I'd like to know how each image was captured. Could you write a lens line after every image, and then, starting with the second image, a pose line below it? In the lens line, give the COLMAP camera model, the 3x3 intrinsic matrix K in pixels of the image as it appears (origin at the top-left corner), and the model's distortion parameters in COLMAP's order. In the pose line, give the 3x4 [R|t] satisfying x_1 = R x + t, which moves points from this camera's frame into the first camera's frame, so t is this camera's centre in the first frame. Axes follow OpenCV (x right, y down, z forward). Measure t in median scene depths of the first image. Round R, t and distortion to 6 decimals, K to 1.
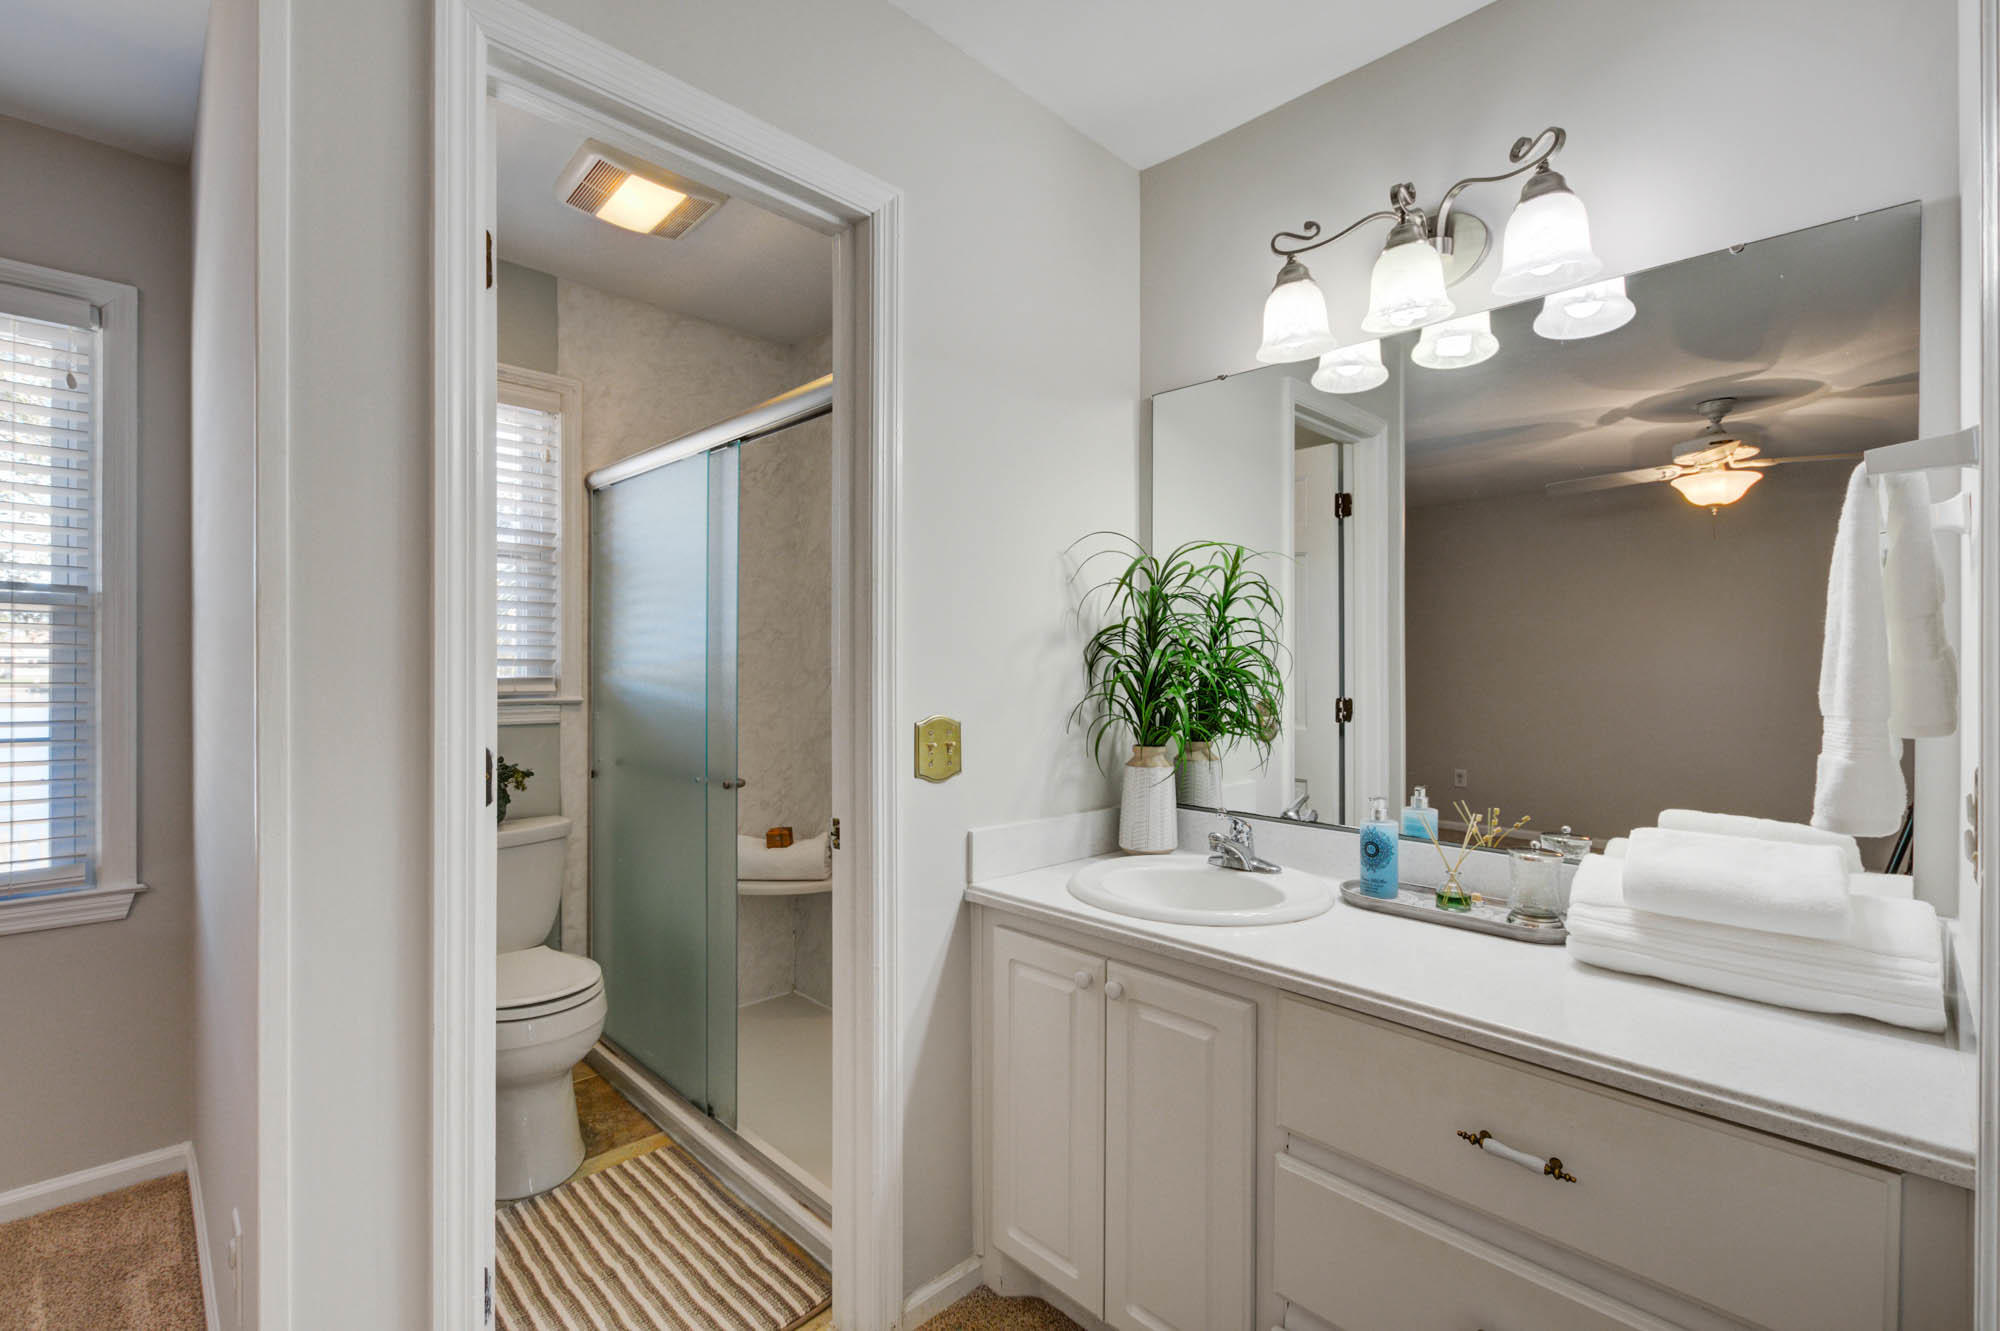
lens RADIAL K [[877.1, 0, 955.7], [0, 877.1, 674.1], [0, 0, 1]] dist [0.000561, -0.000277]
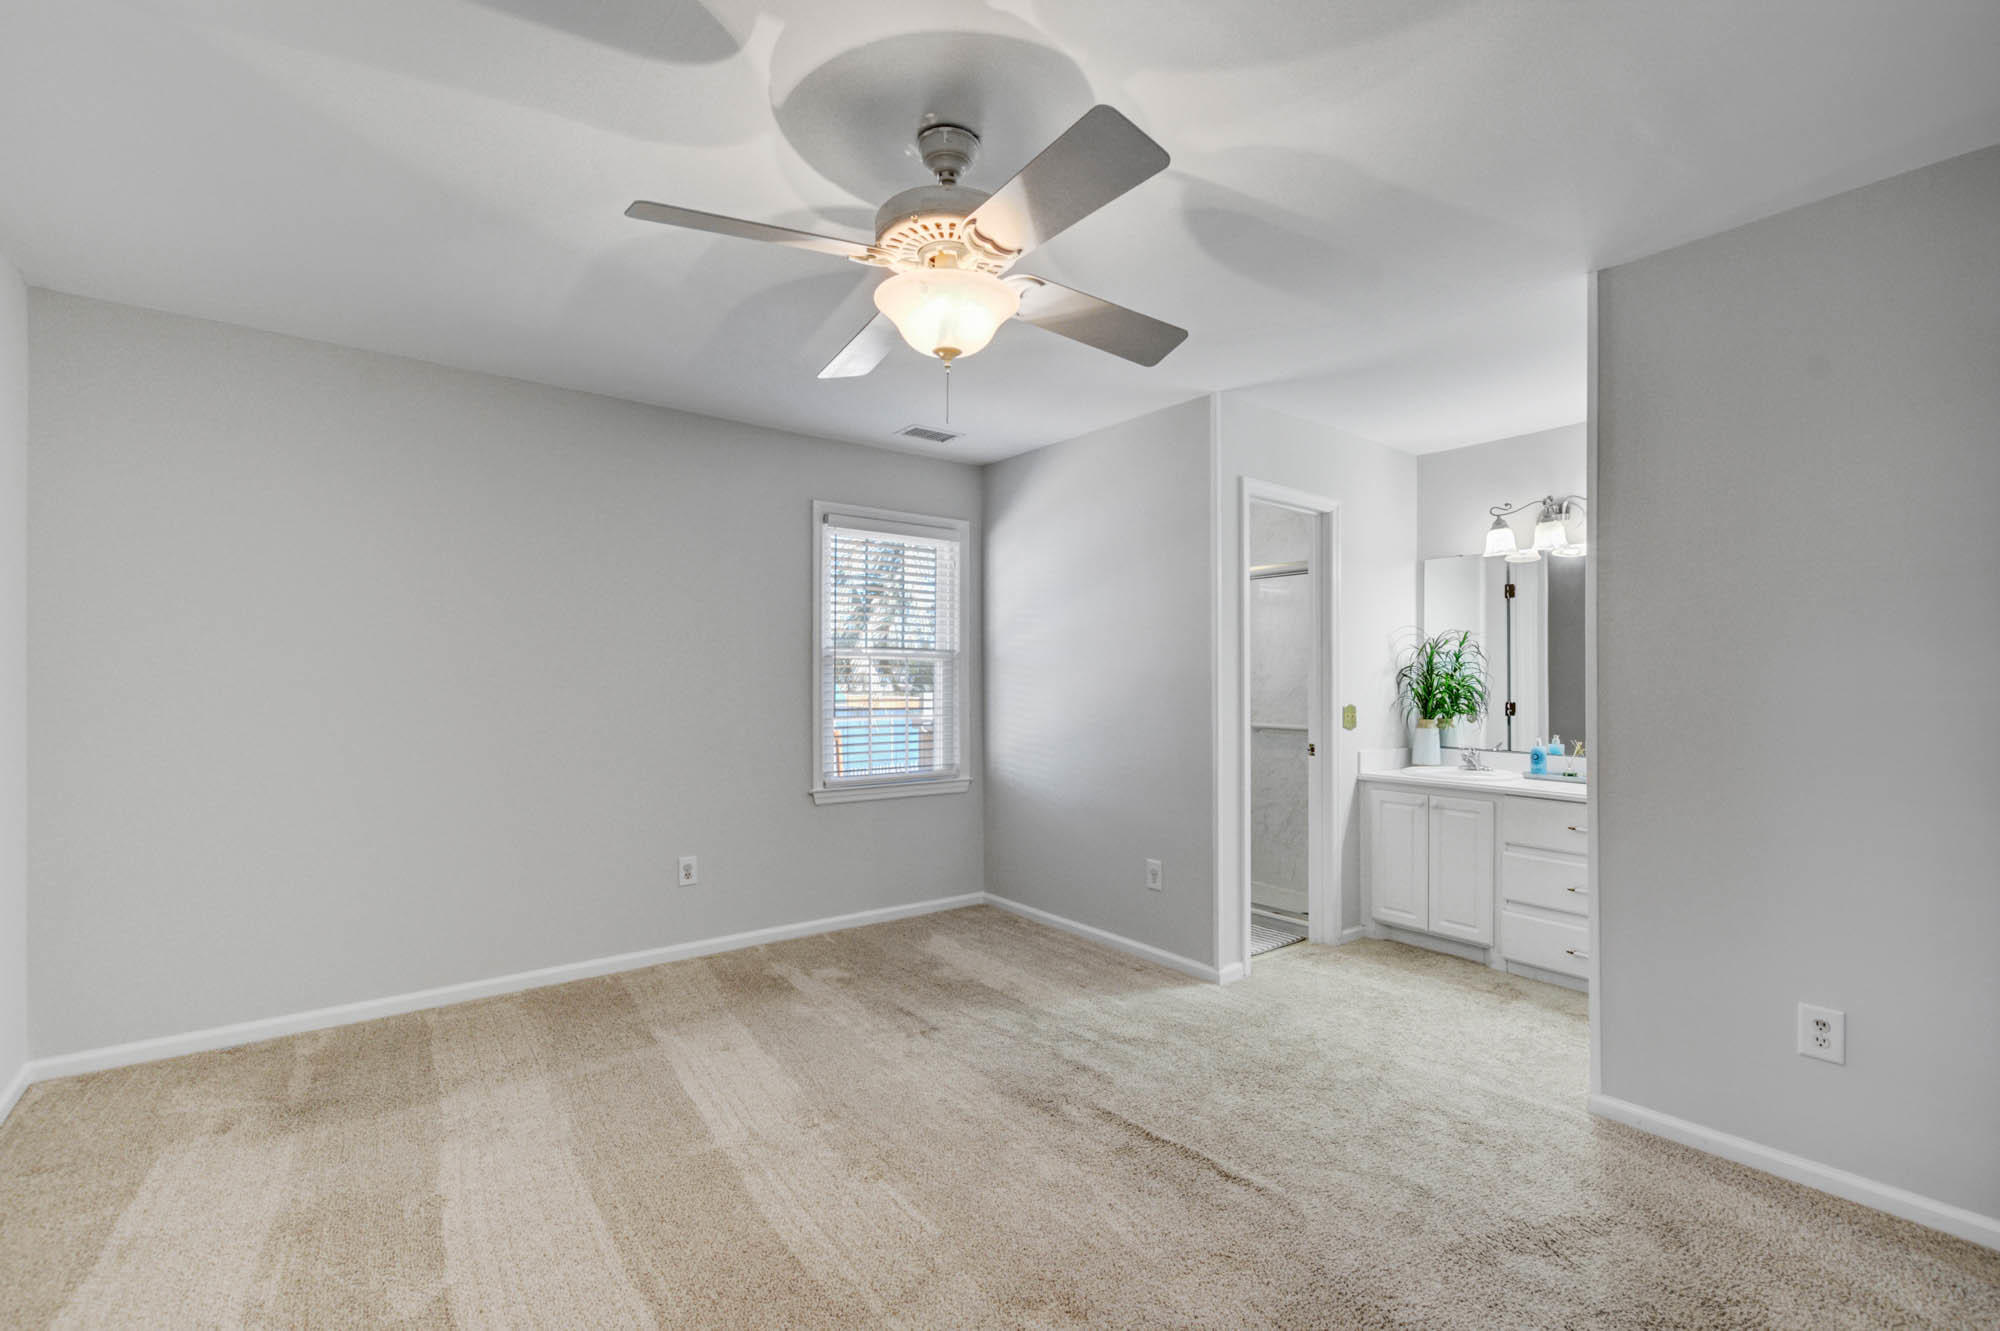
lens RADIAL K [[877.1, 0, 952.3], [0, 877.1, 688.7], [0, 0, 1]] dist [0.000561, -0.000277]
pose [[0.992707, -0.002141, -0.120533, -0.722529], [0.001644, 0.999990, -0.004226, 0.011102], [0.120541, 0.003997, 0.992700, -1.392037]]
